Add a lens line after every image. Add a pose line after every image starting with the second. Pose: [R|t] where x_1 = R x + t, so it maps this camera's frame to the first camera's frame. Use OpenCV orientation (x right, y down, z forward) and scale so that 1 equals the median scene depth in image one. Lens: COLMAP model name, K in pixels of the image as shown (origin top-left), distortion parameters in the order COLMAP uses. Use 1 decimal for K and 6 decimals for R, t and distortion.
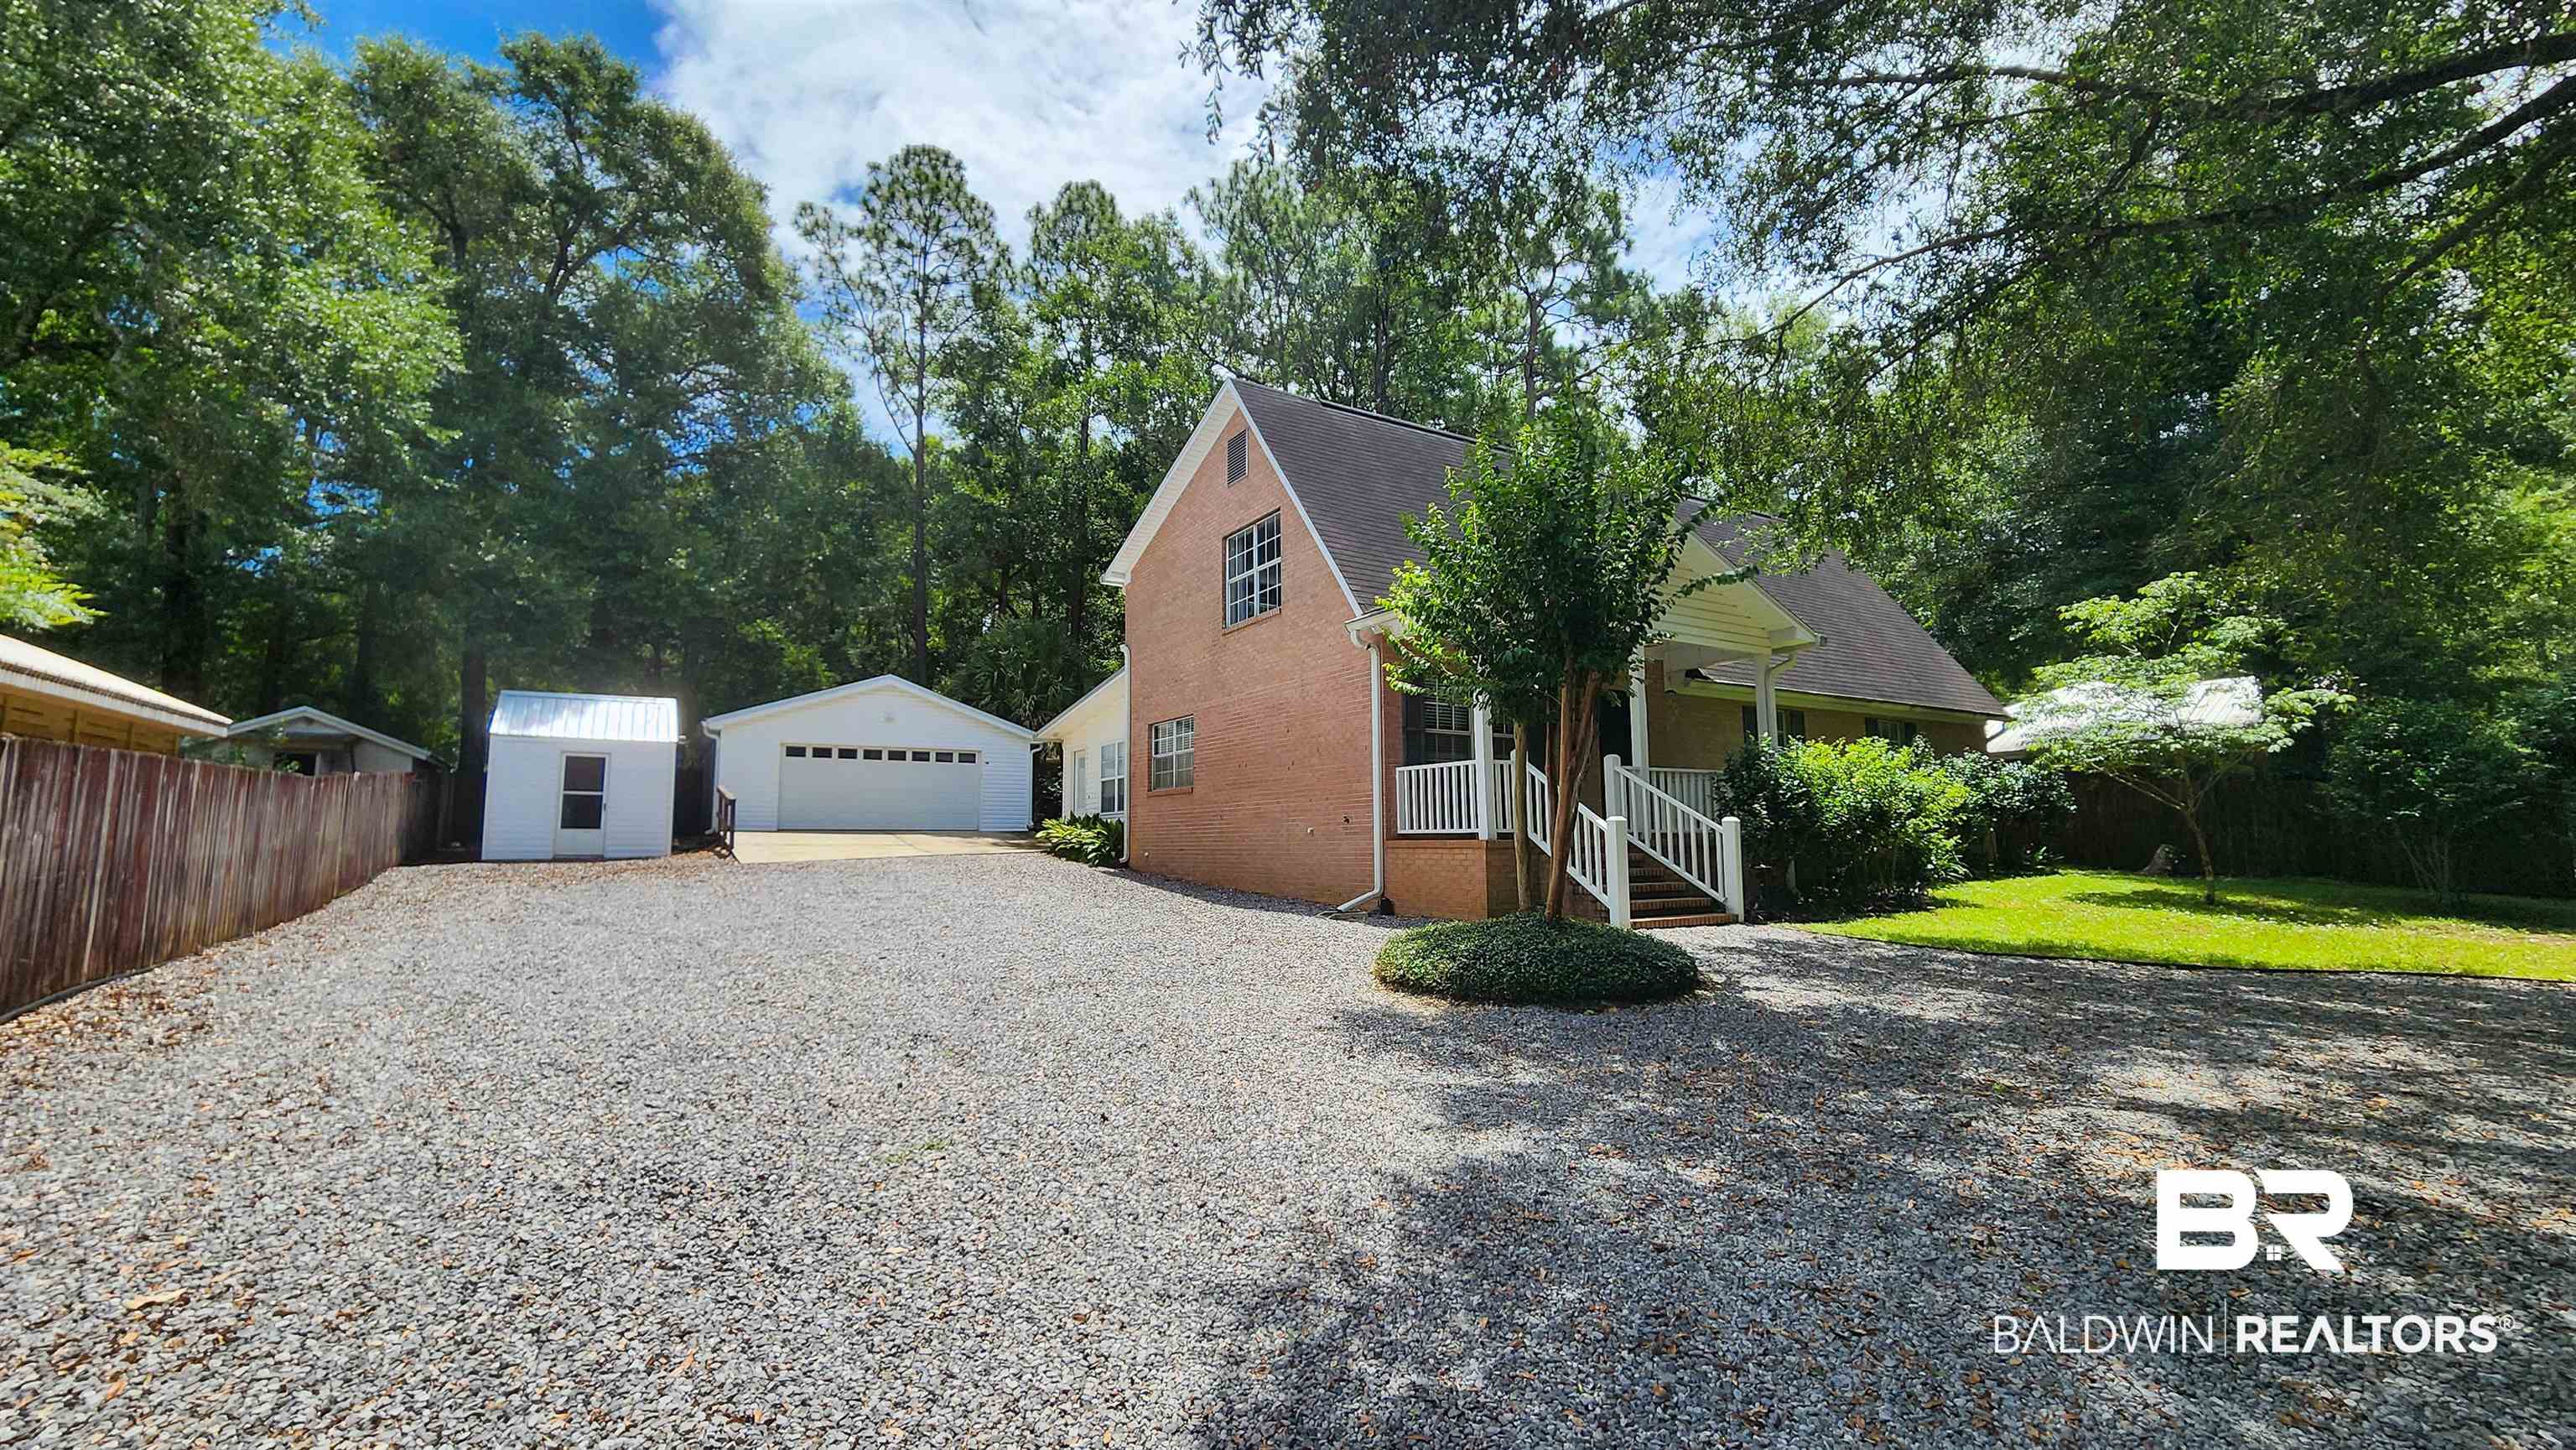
lens RADIAL K [[1087.6, 0, 1280.2], [0, 1087.6, 725.9], [0, 0, 1]] dist [0.000351, 0.000130]
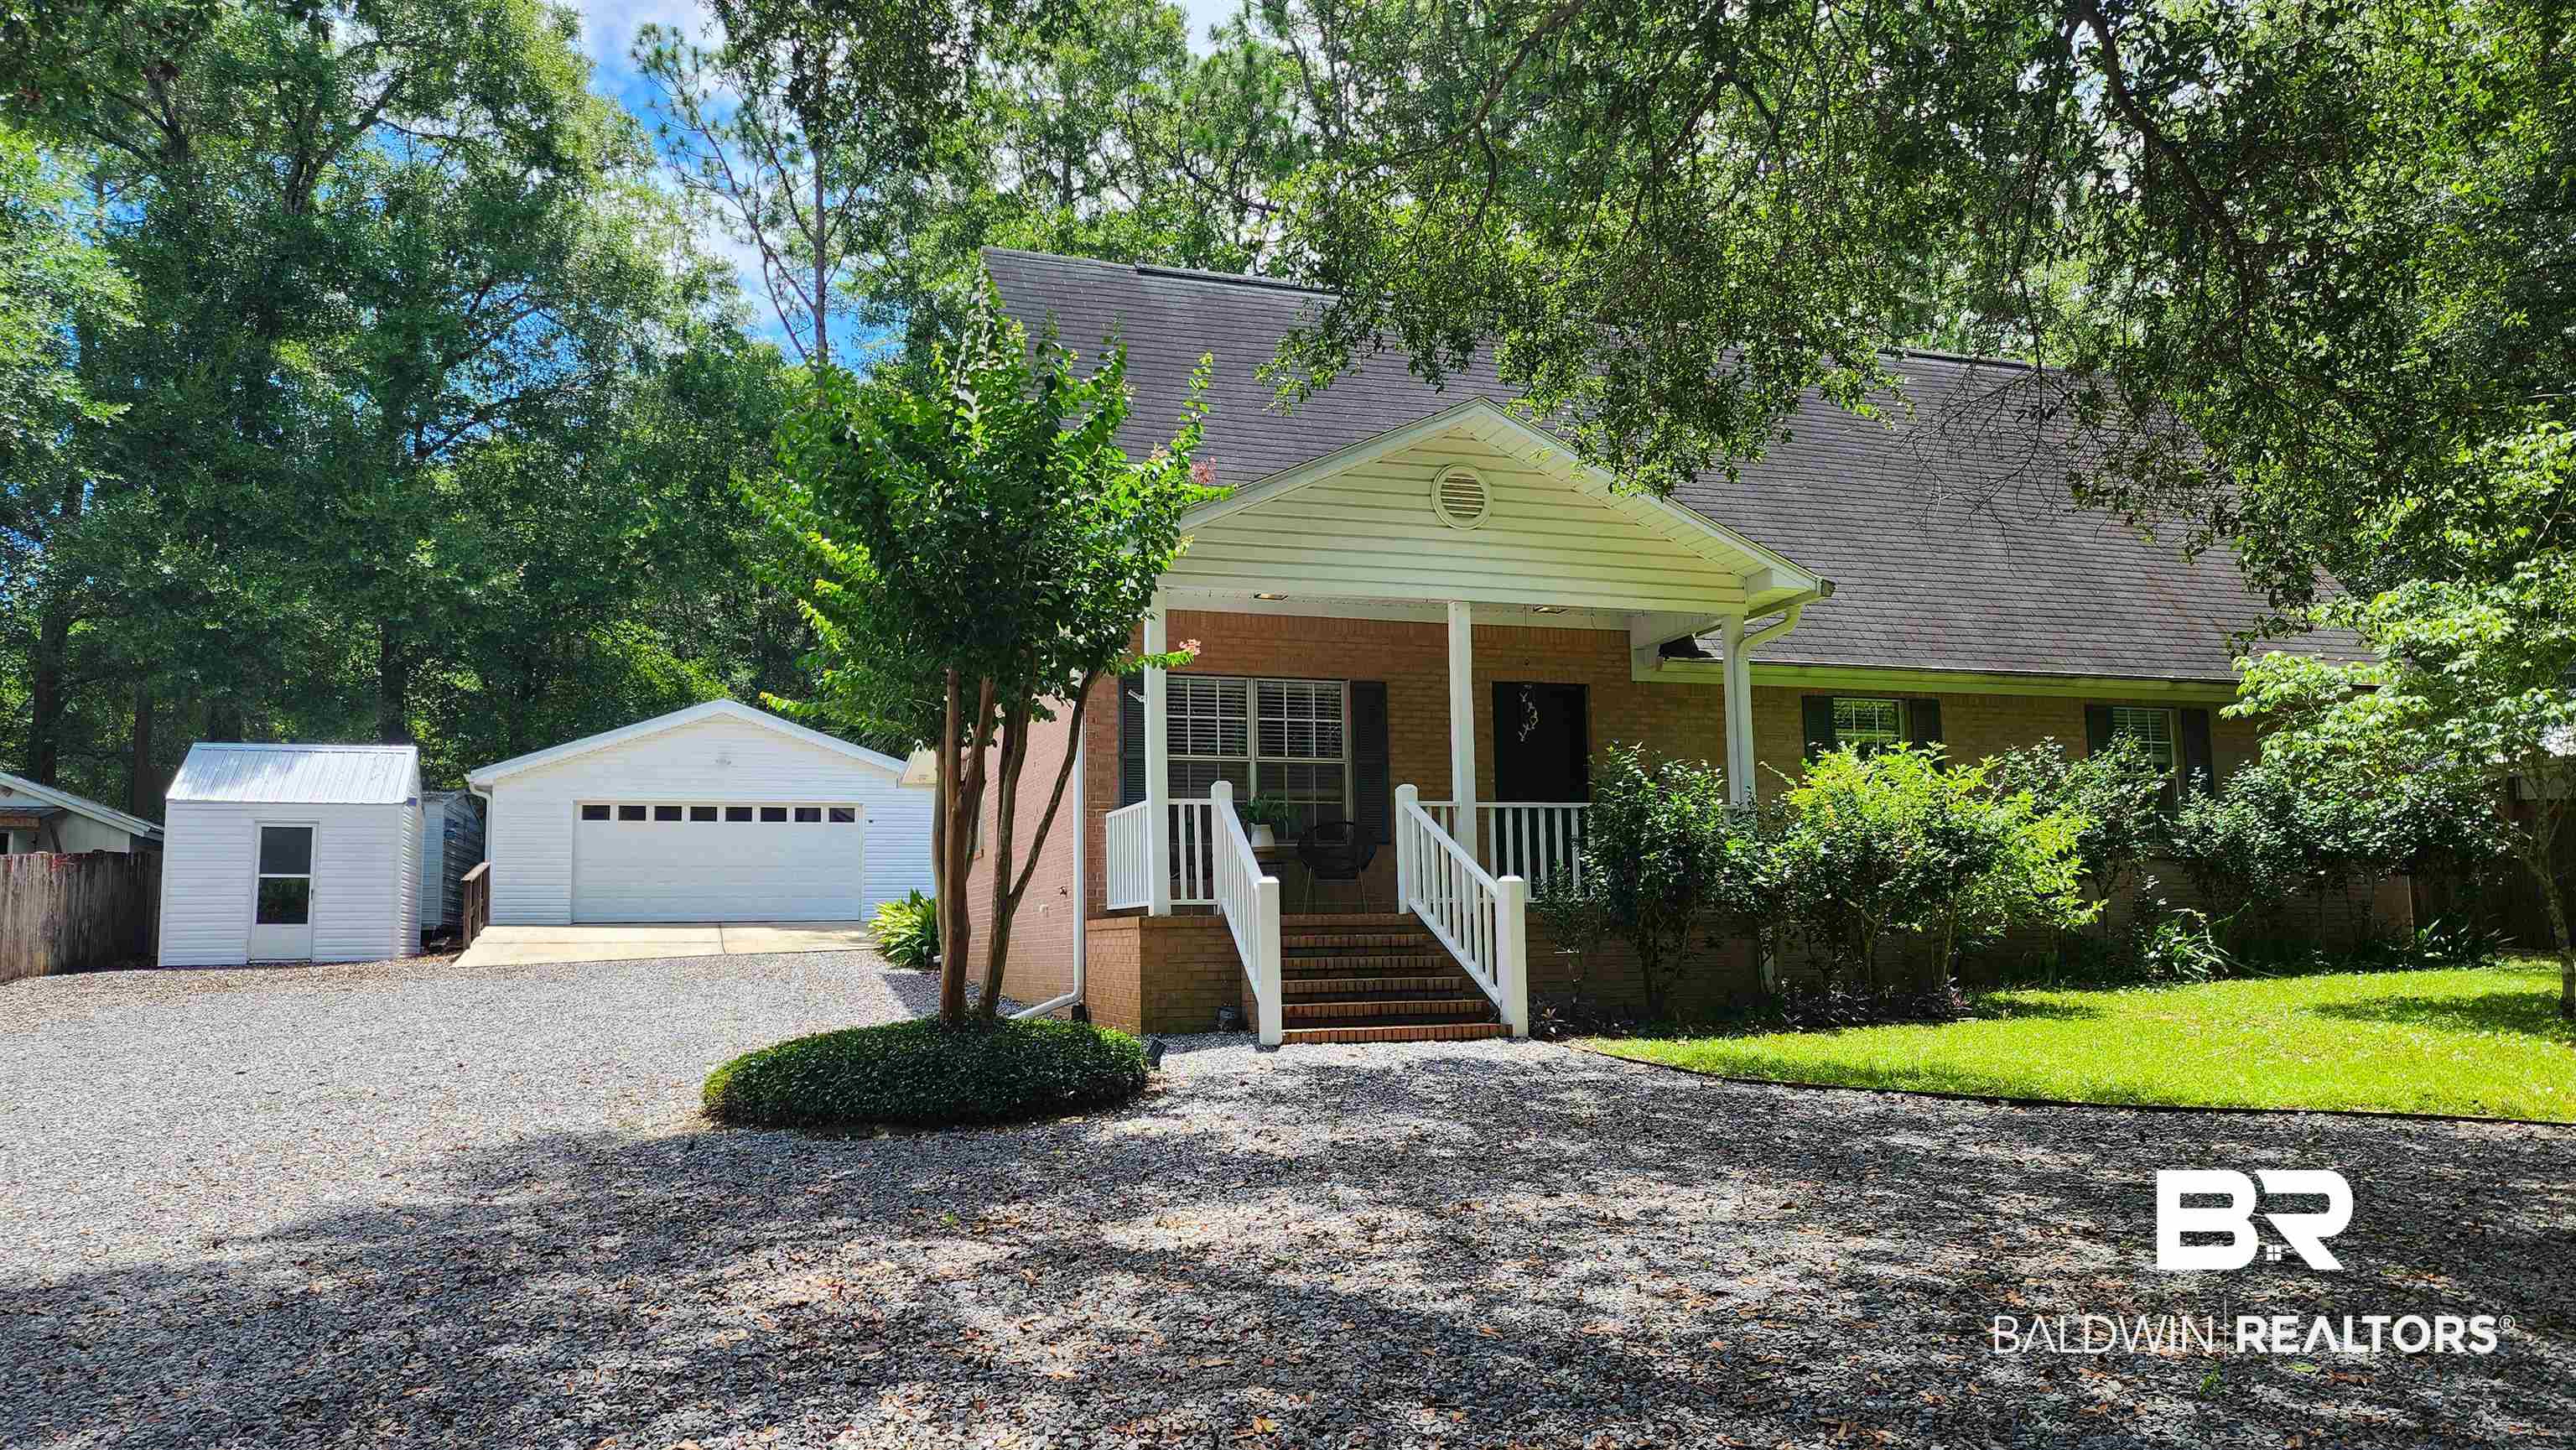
lens RADIAL K [[1768.5, 0, 1252.2], [0, 1768.5, 773.2], [0, 0, 1]] dist [0.022694, -0.000953]
pose [[0.971979, -0.033615, -0.232652, 0.287883], [0.036357, 0.999311, 0.007508, 0.005473], [0.232239, -0.015757, 0.972531, -0.036983]]
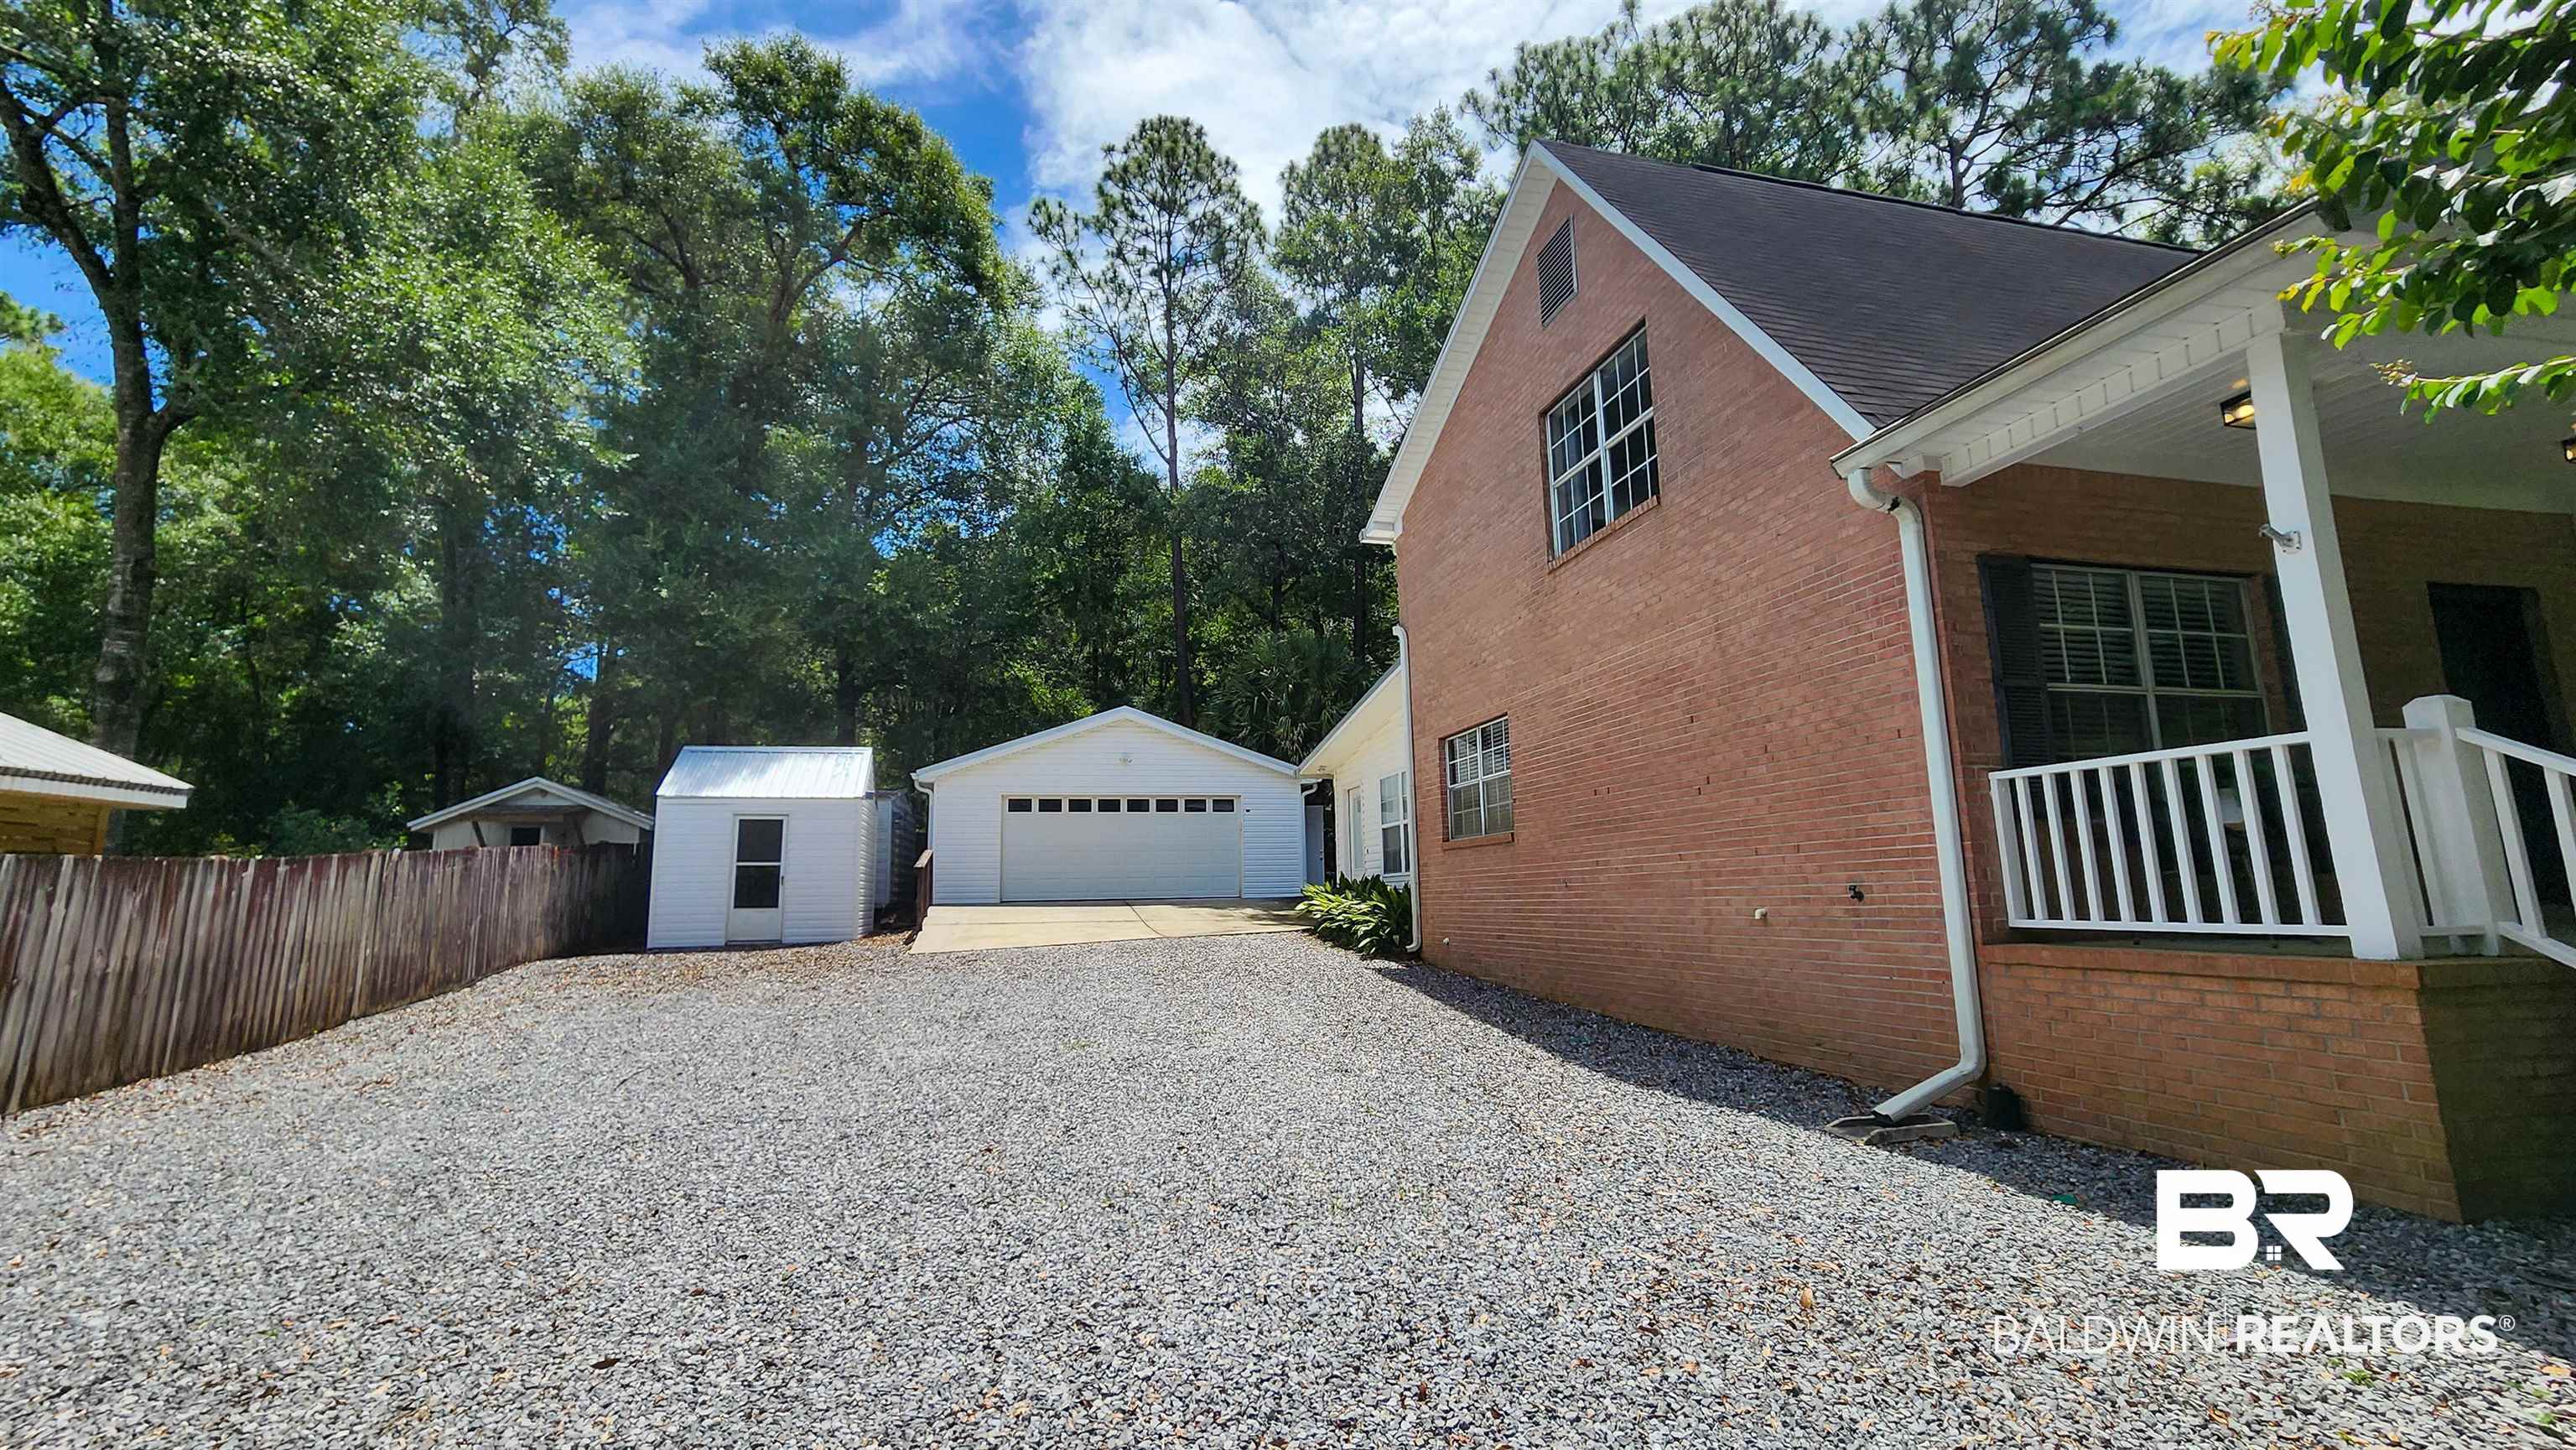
lens RADIAL K [[1076.0, 0, 1270.5], [0, 1076.0, 729.1], [0, 0, 1]] dist [-0.007144, 0.000072]
pose [[0.953889, -0.061781, -0.293732, -0.025327], [0.049640, 0.997583, -0.048619, 0.017717], [0.296026, 0.031796, 0.954651, 0.325867]]
